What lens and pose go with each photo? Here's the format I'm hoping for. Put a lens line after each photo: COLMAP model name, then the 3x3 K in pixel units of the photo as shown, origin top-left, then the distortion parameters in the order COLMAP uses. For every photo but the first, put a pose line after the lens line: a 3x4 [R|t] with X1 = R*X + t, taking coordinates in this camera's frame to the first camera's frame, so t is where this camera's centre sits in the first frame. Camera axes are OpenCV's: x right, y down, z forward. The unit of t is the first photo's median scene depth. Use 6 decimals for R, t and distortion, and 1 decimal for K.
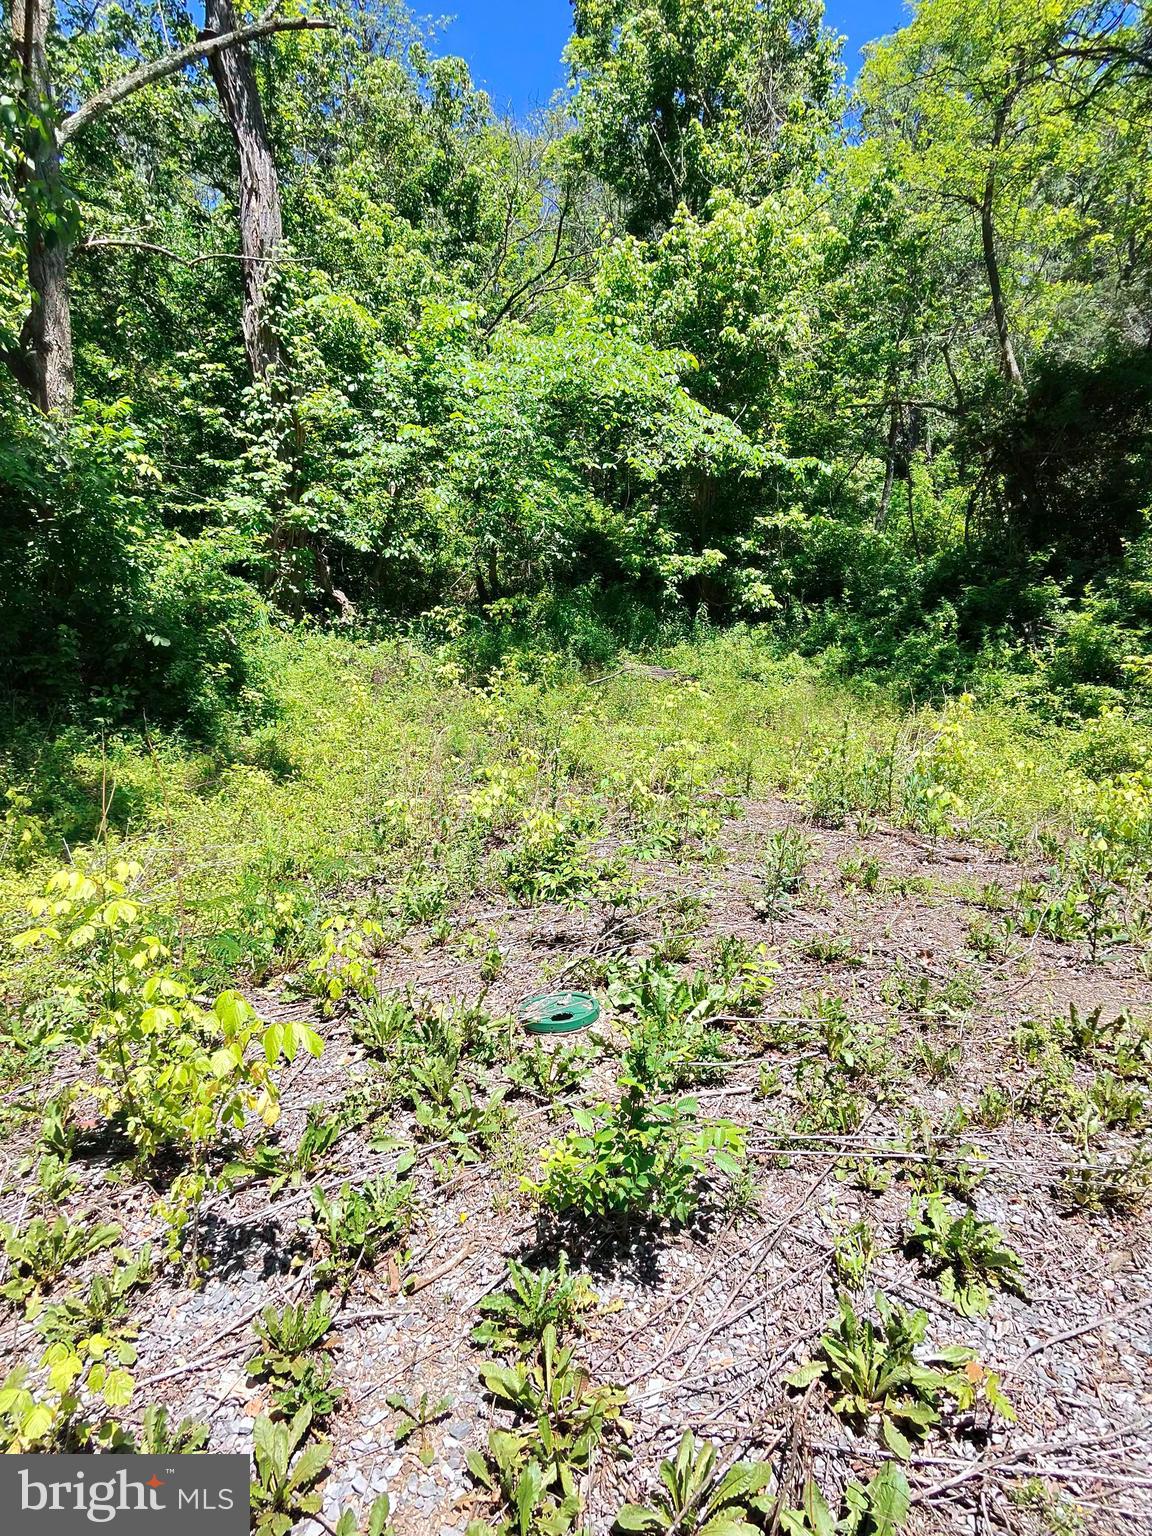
lens RADIAL K [[917.6, 0, 574.4], [0, 917.6, 745.1], [0, 0, 1]] dist [-0.000189, 0.002361]
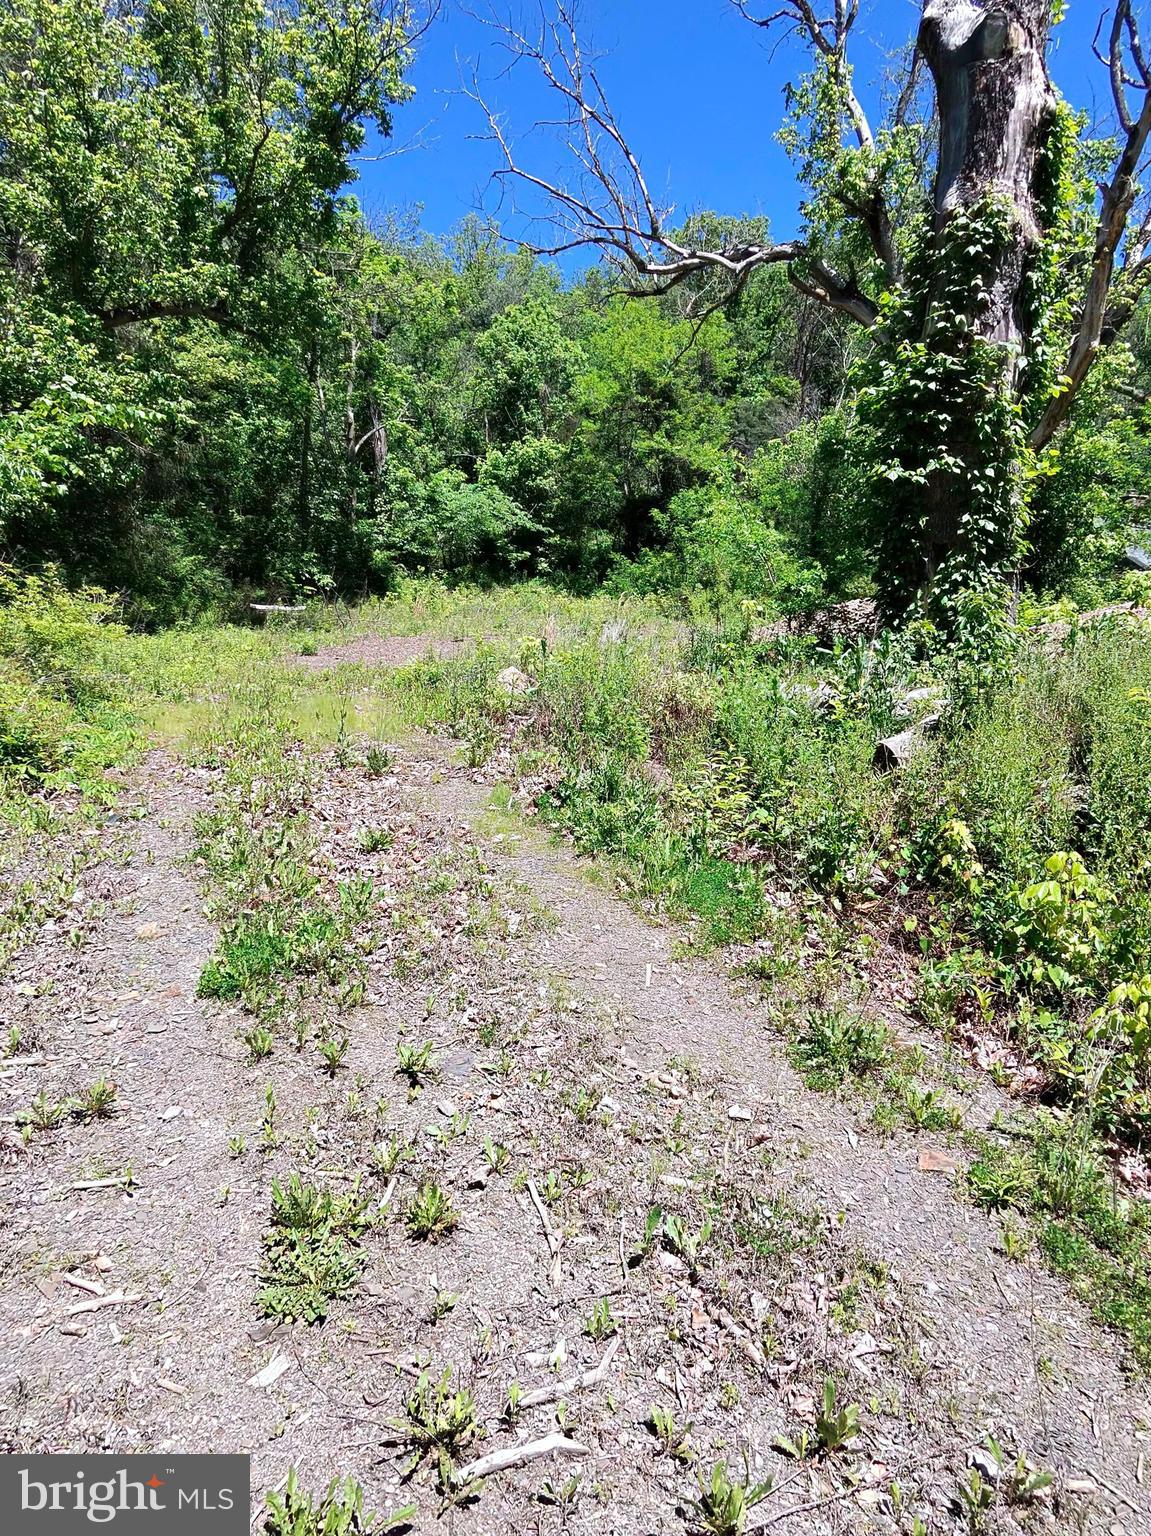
lens RADIAL K [[917.6, 0, 573.9], [0, 917.6, 745.1], [0, 0, 1]] dist [-0.000189, 0.002361]
pose [[0.994156, 0.002904, 0.107915, -0.024973], [-0.006089, 0.999555, 0.029193, 0.497765], [-0.107782, -0.029679, 0.993731, -3.035806]]
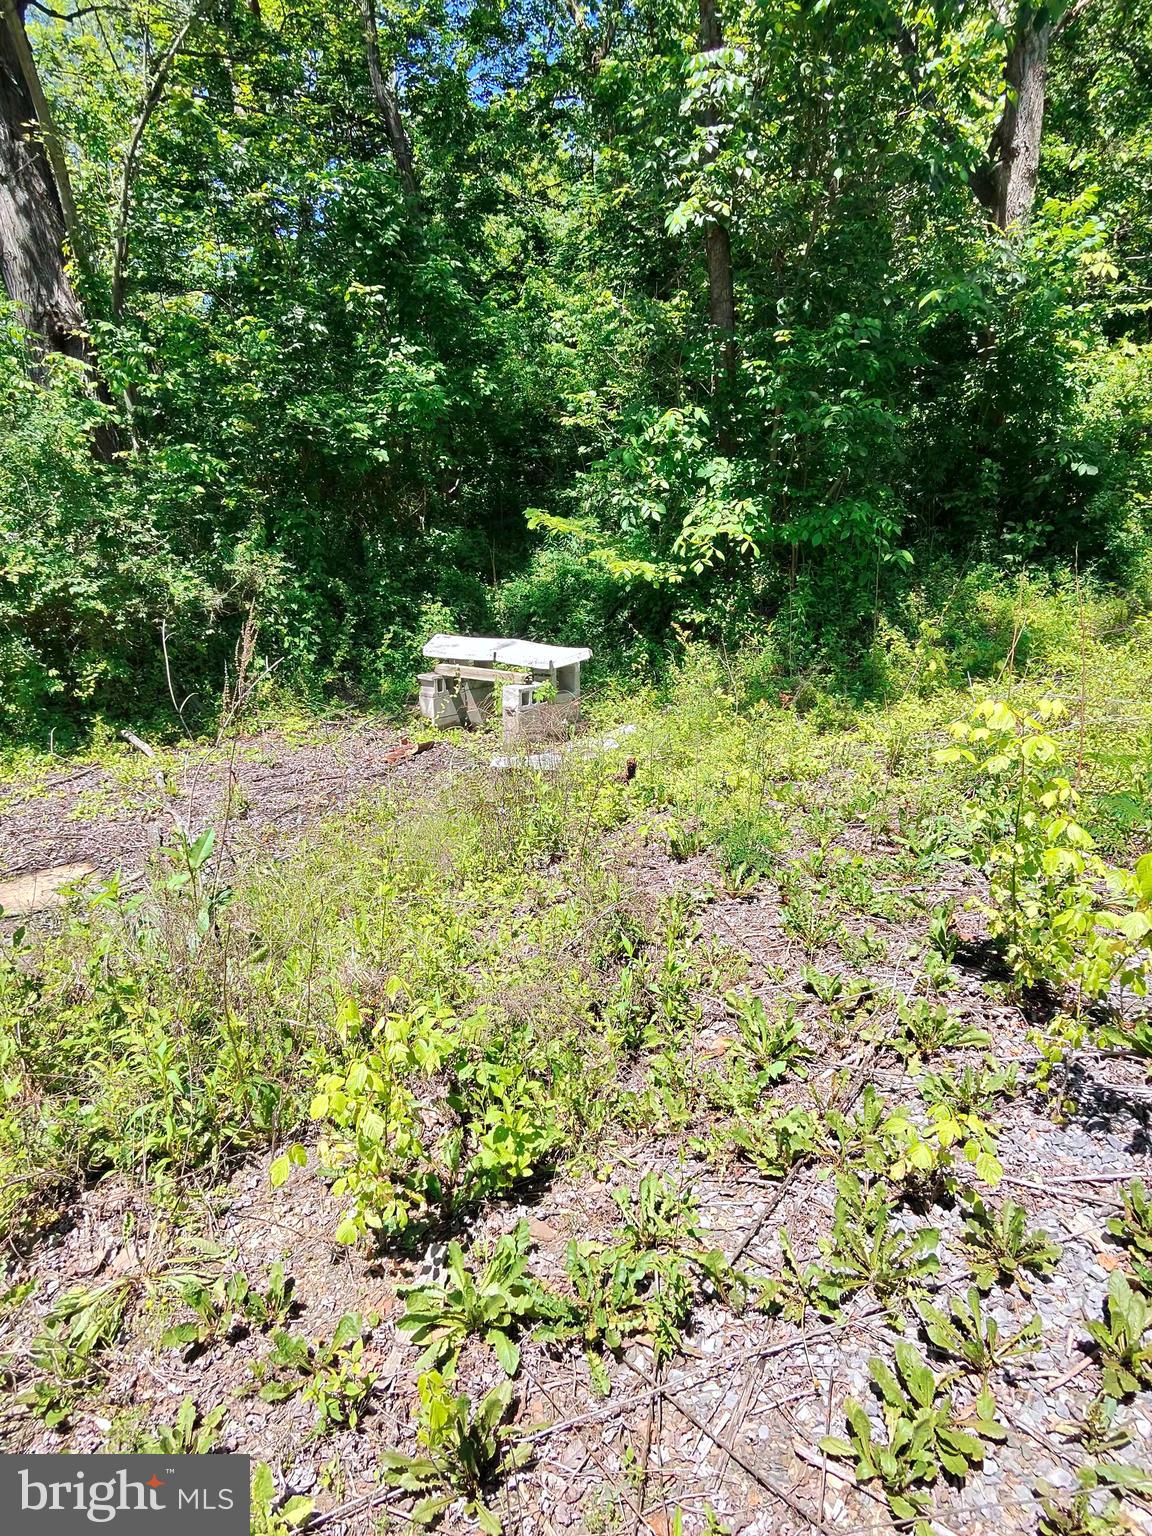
lens RADIAL K [[917.6, 0, 574.4], [0, 917.6, 745.1], [0, 0, 1]] dist [-0.000189, 0.002361]
pose [[0.567387, 0.183702, -0.802699, 0.036429], [-0.032809, 0.979068, 0.200874, -0.010265], [0.822797, -0.087638, 0.561537, 0.038350]]
